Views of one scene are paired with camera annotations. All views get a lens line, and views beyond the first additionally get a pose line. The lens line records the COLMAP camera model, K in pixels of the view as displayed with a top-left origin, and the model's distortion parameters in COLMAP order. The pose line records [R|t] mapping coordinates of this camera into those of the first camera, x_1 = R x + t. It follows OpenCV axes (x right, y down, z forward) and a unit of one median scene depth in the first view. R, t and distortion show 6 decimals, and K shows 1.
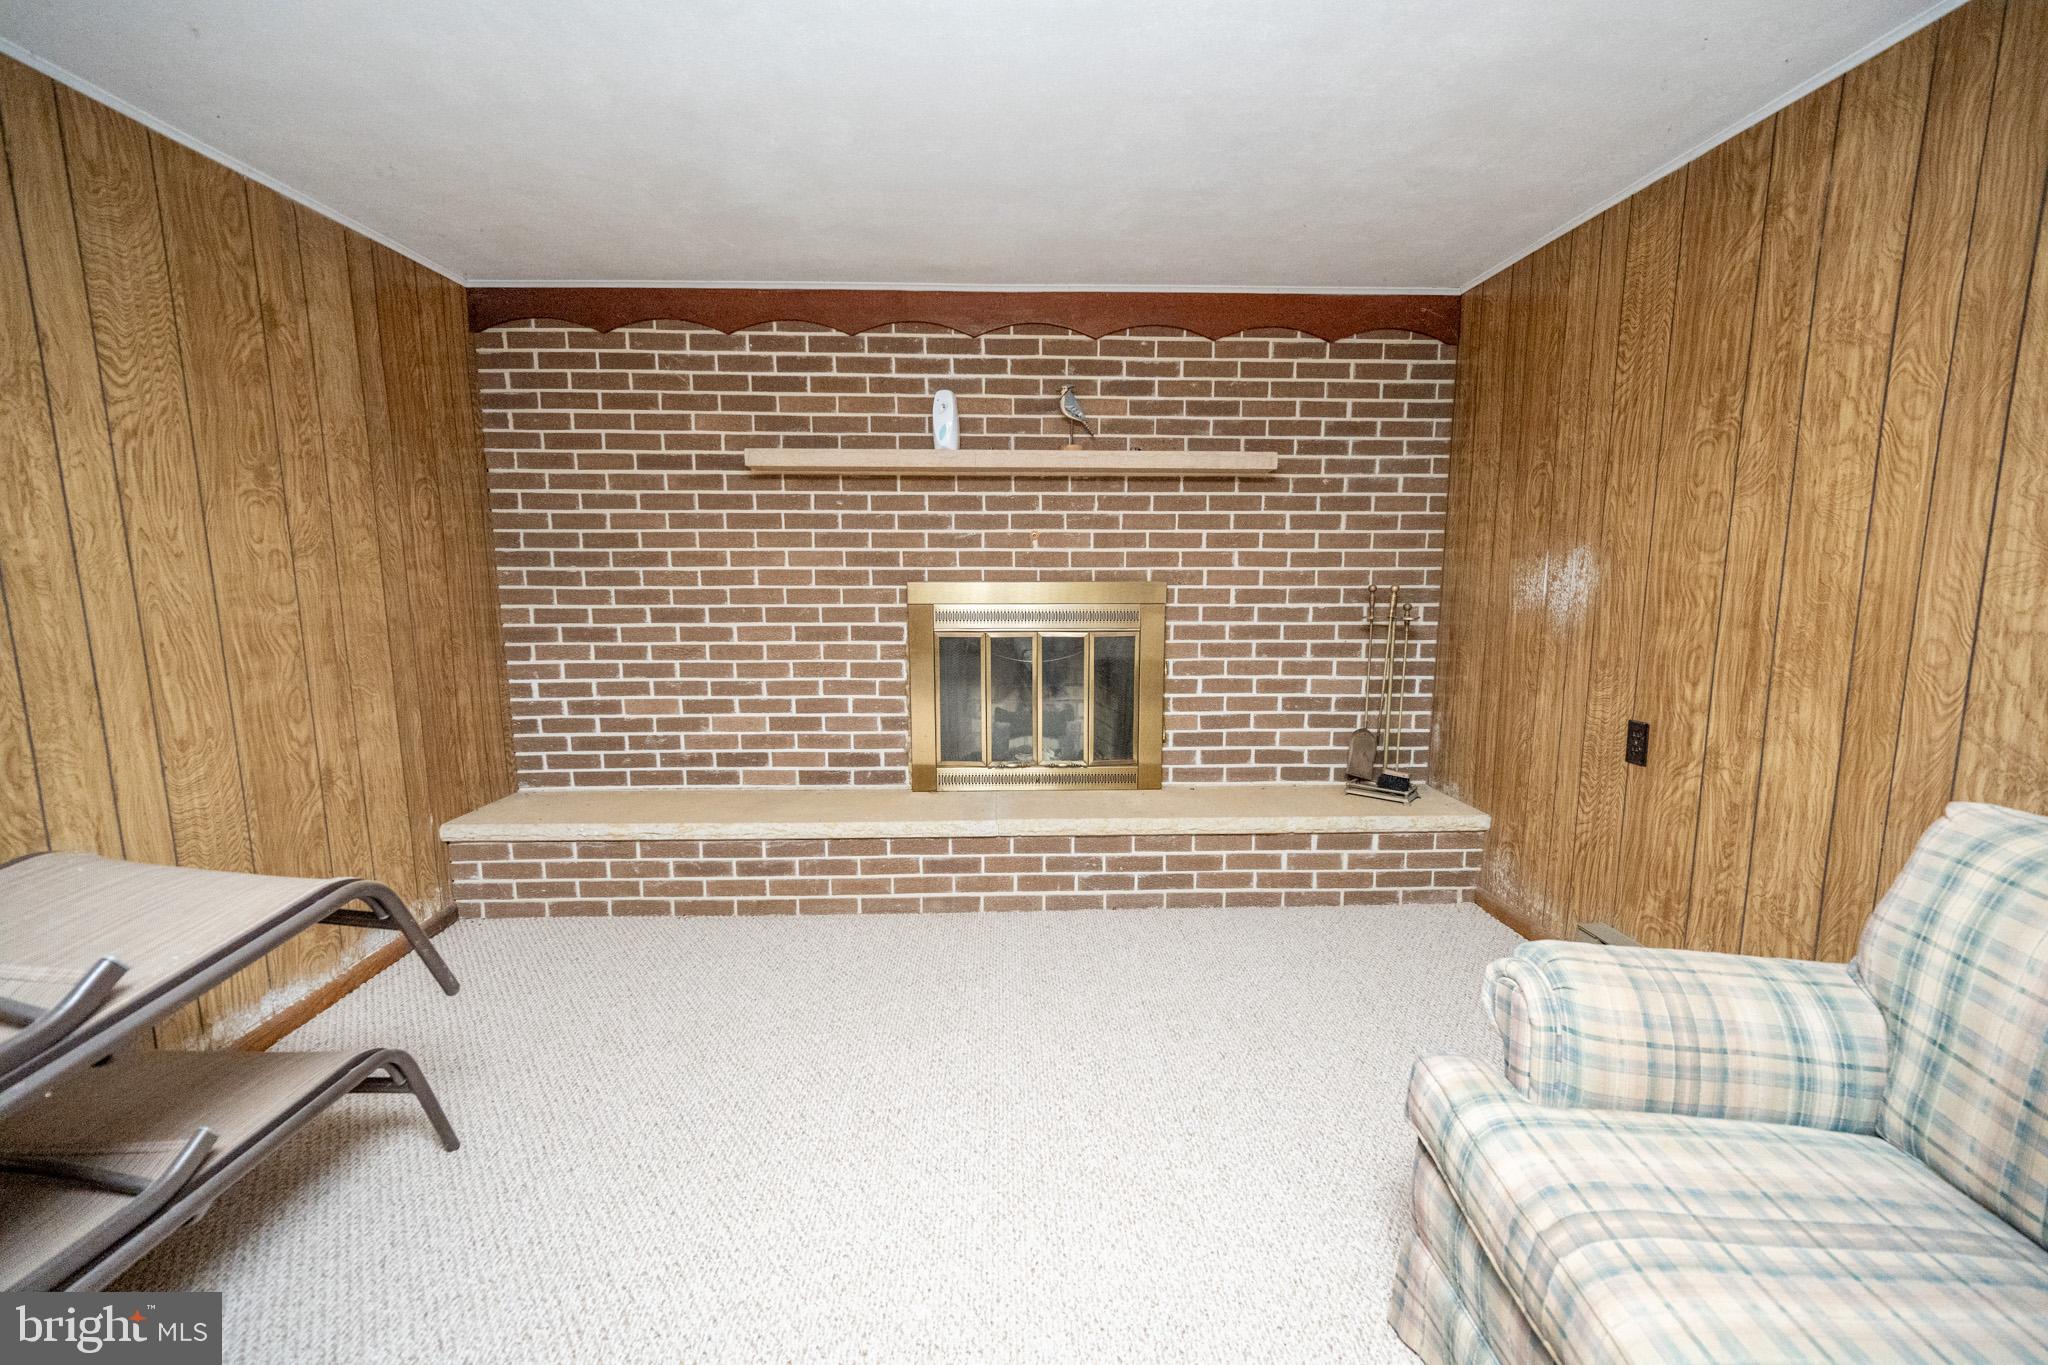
lens RADIAL K [[822.4, 0, 1025.3], [0, 822.4, 675.0], [0, 0, 1]] dist [0.001025, -0.000549]
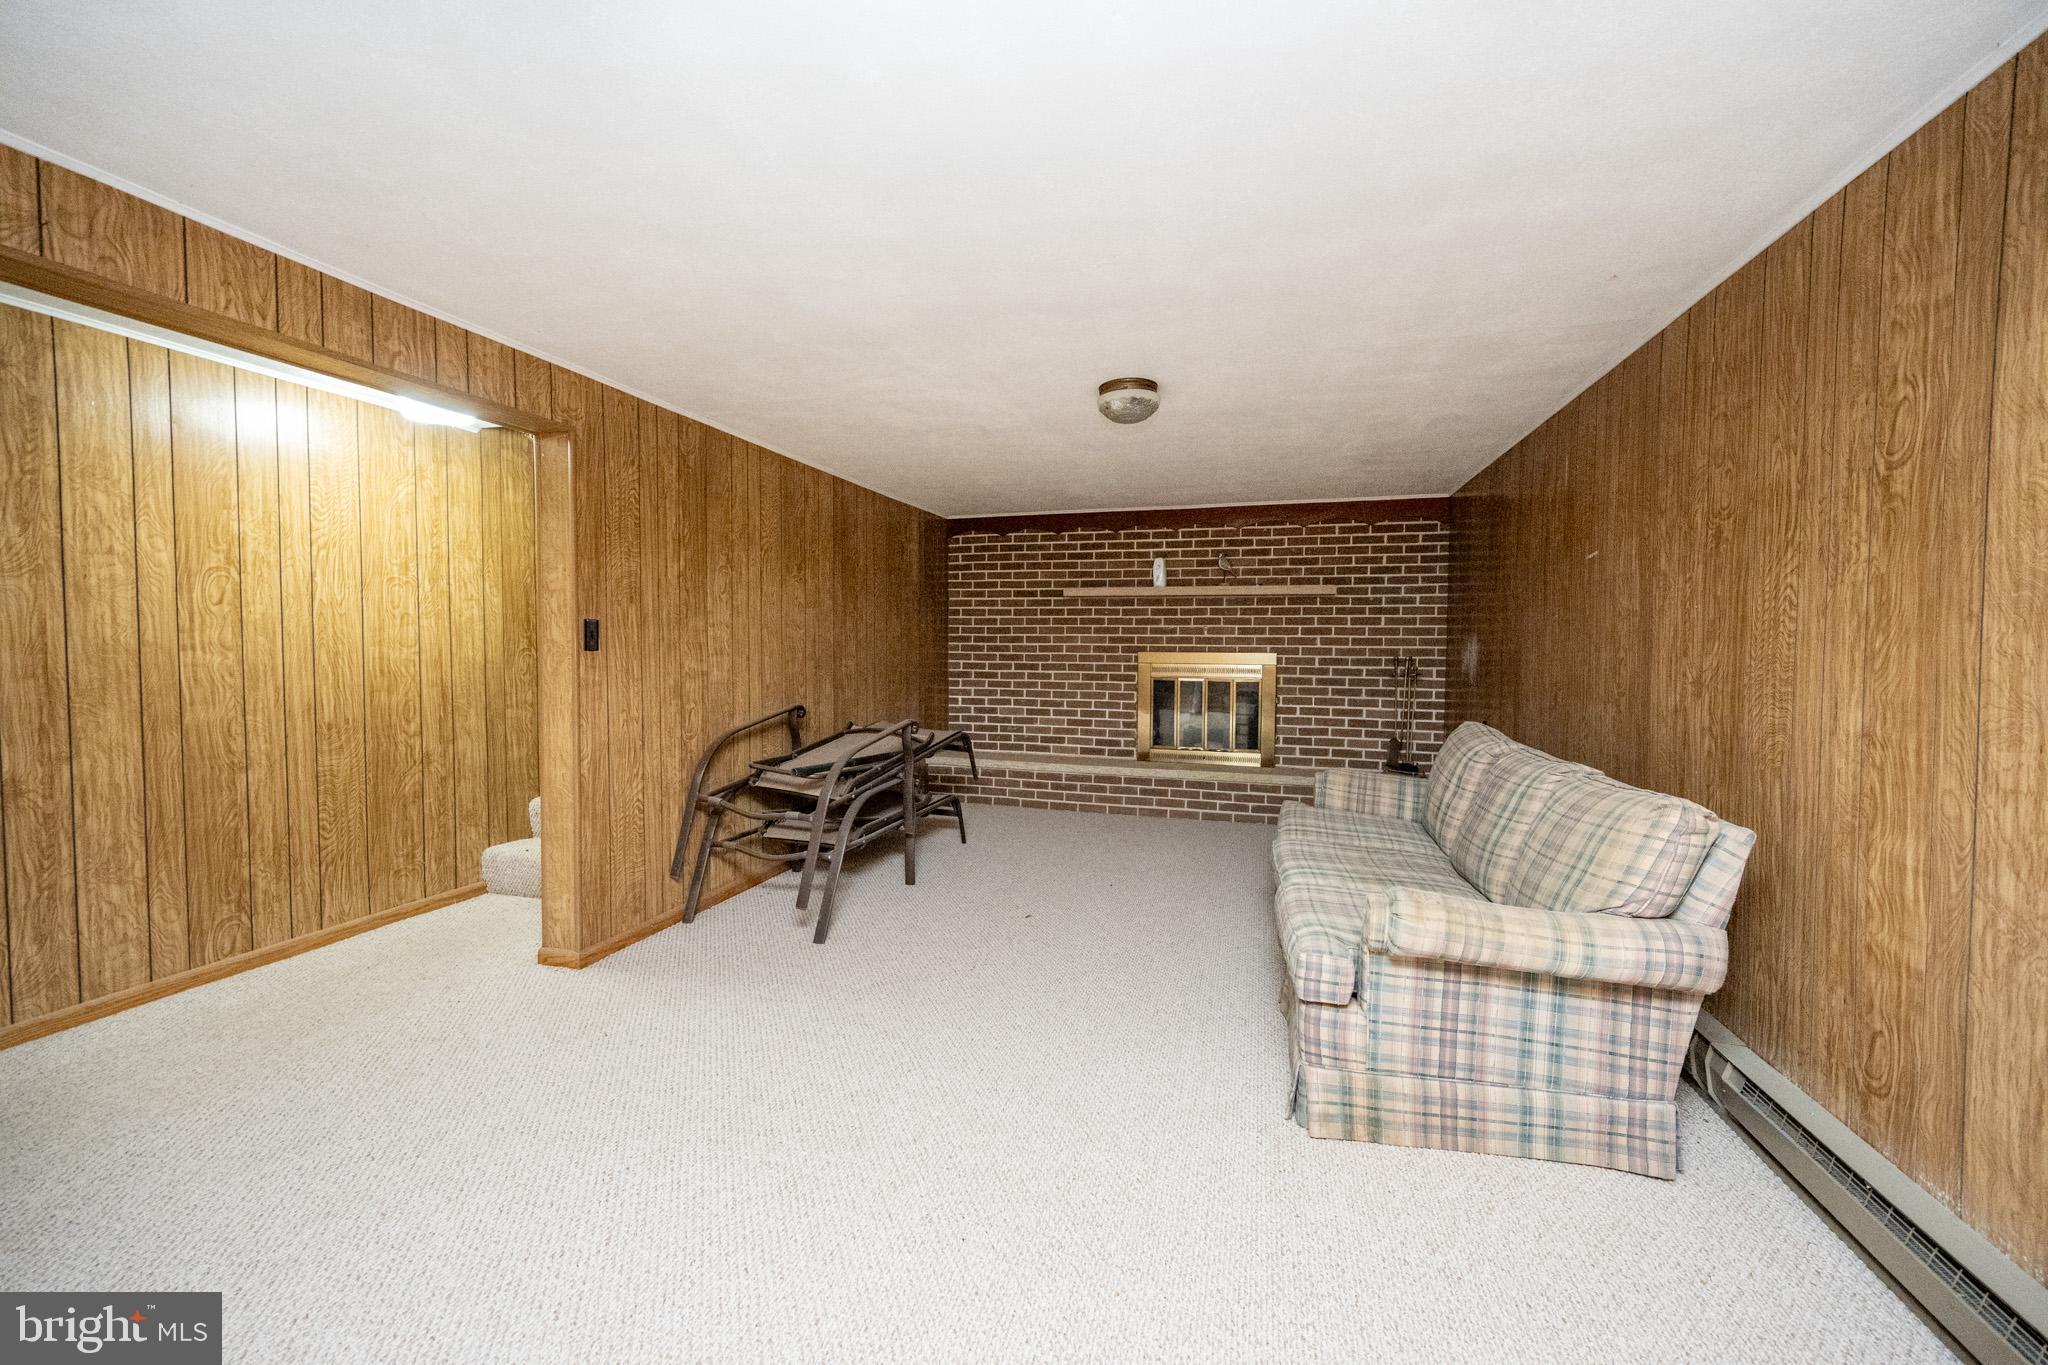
lens RADIAL K [[822.4, 0, 1031.8], [0, 822.4, 689.0], [0, 0, 1]] dist [0.001025, -0.000549]
pose [[0.953726, 0.024138, -0.299707, 0.205860], [-0.048413, 0.996095, -0.073835, 0.133555], [0.296754, 0.084928, 0.951170, -0.942084]]
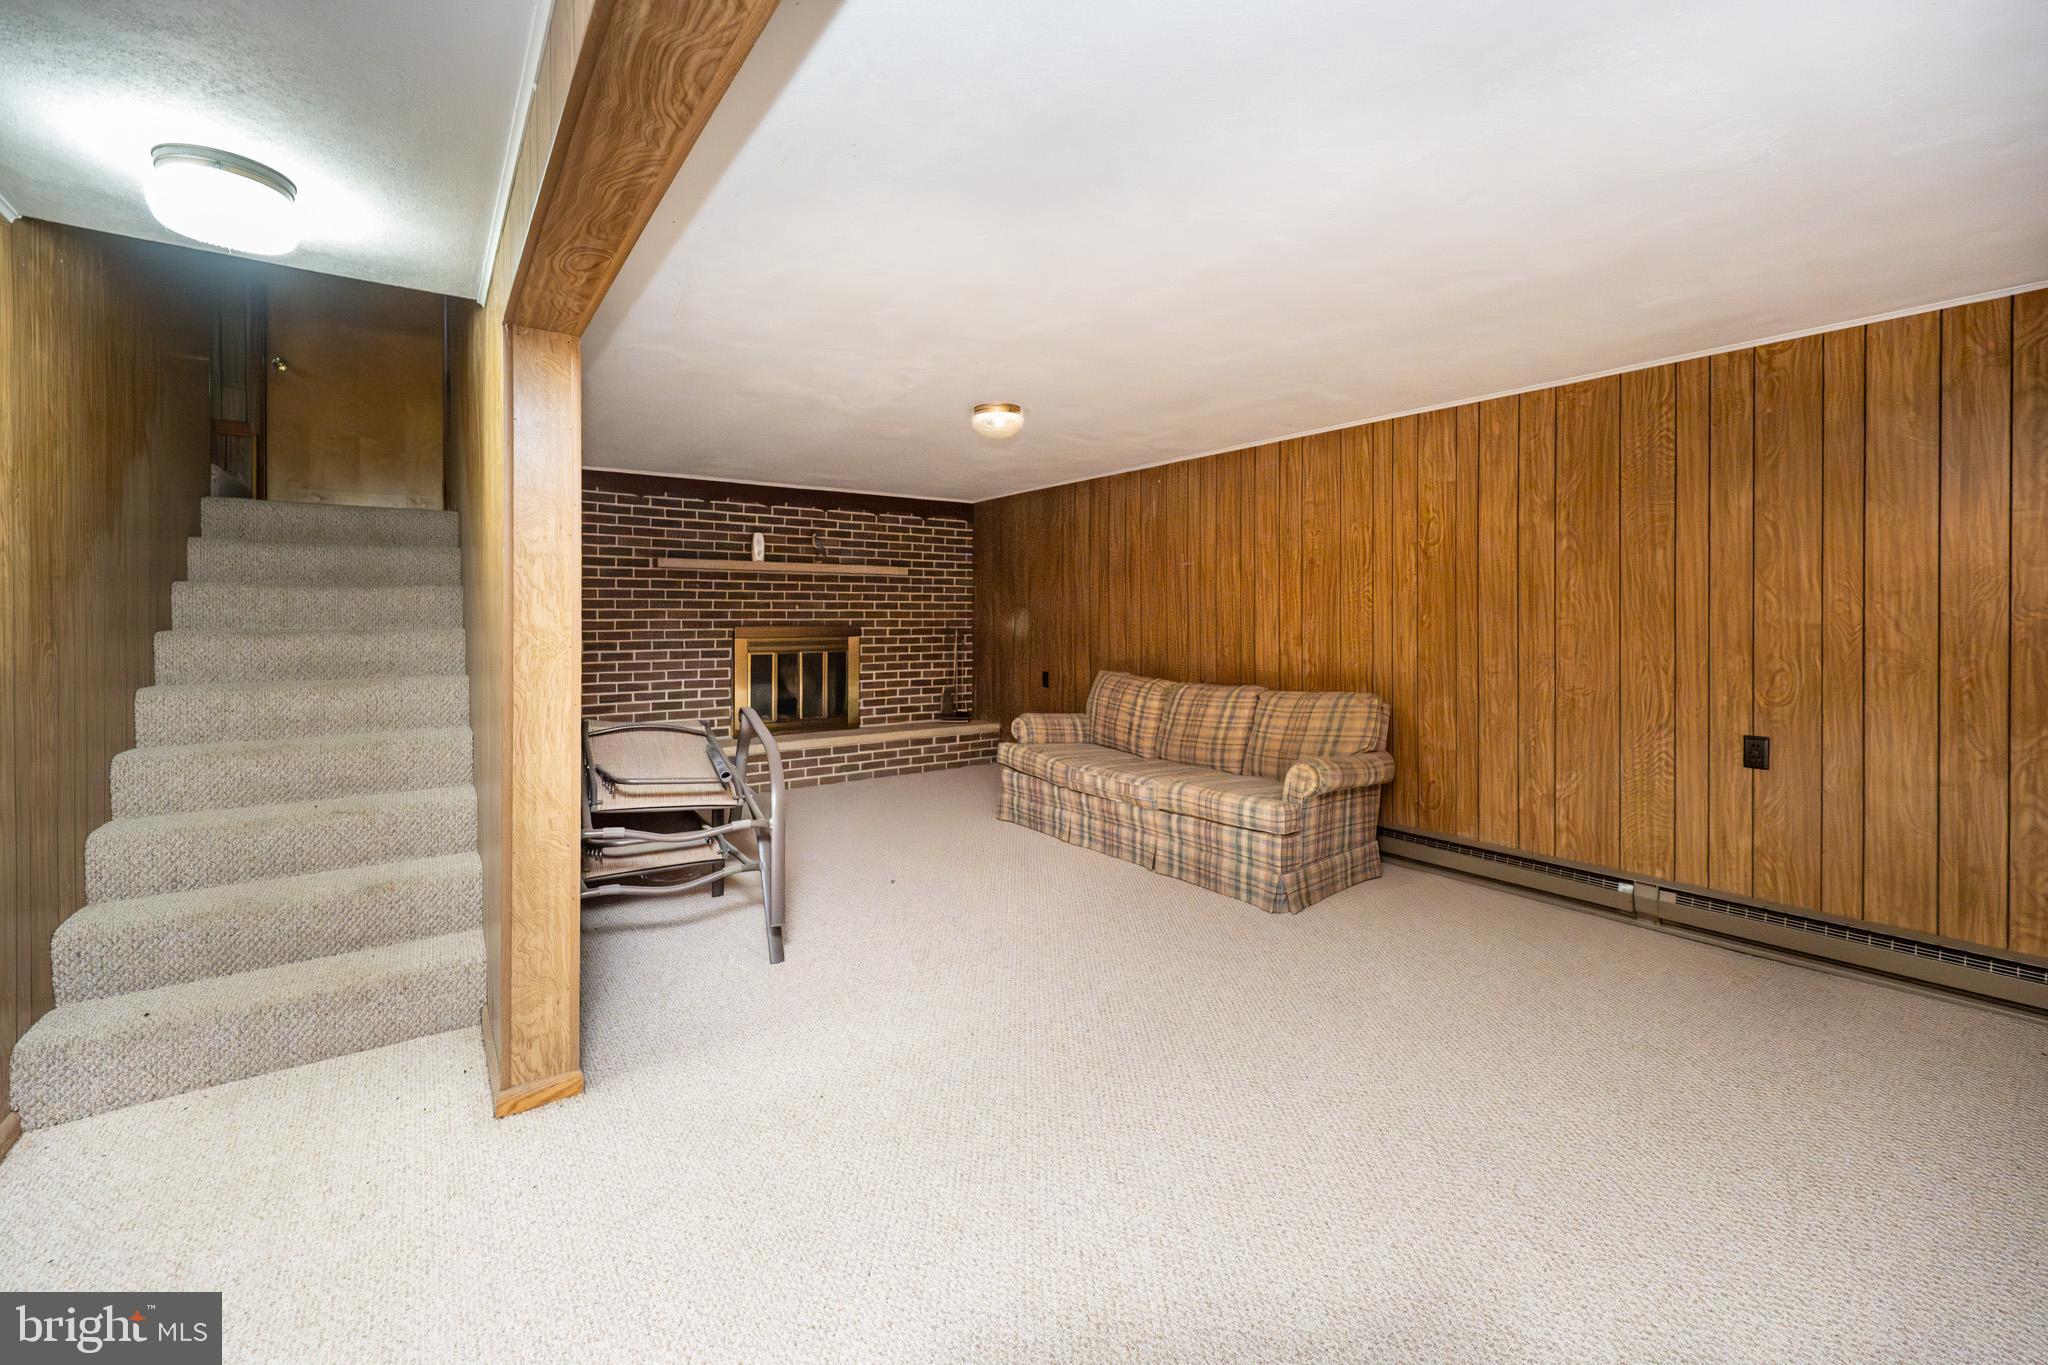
lens RADIAL K [[822.4, 0, 1039.5], [0, 822.4, 631.6], [0, 0, 1]] dist [0.001025, -0.000549]
pose [[0.819516, -0.011117, 0.572948, -0.658922], [0.077622, 0.992751, -0.091764, 0.129999], [-0.567775, 0.119675, 0.814438, -0.967292]]
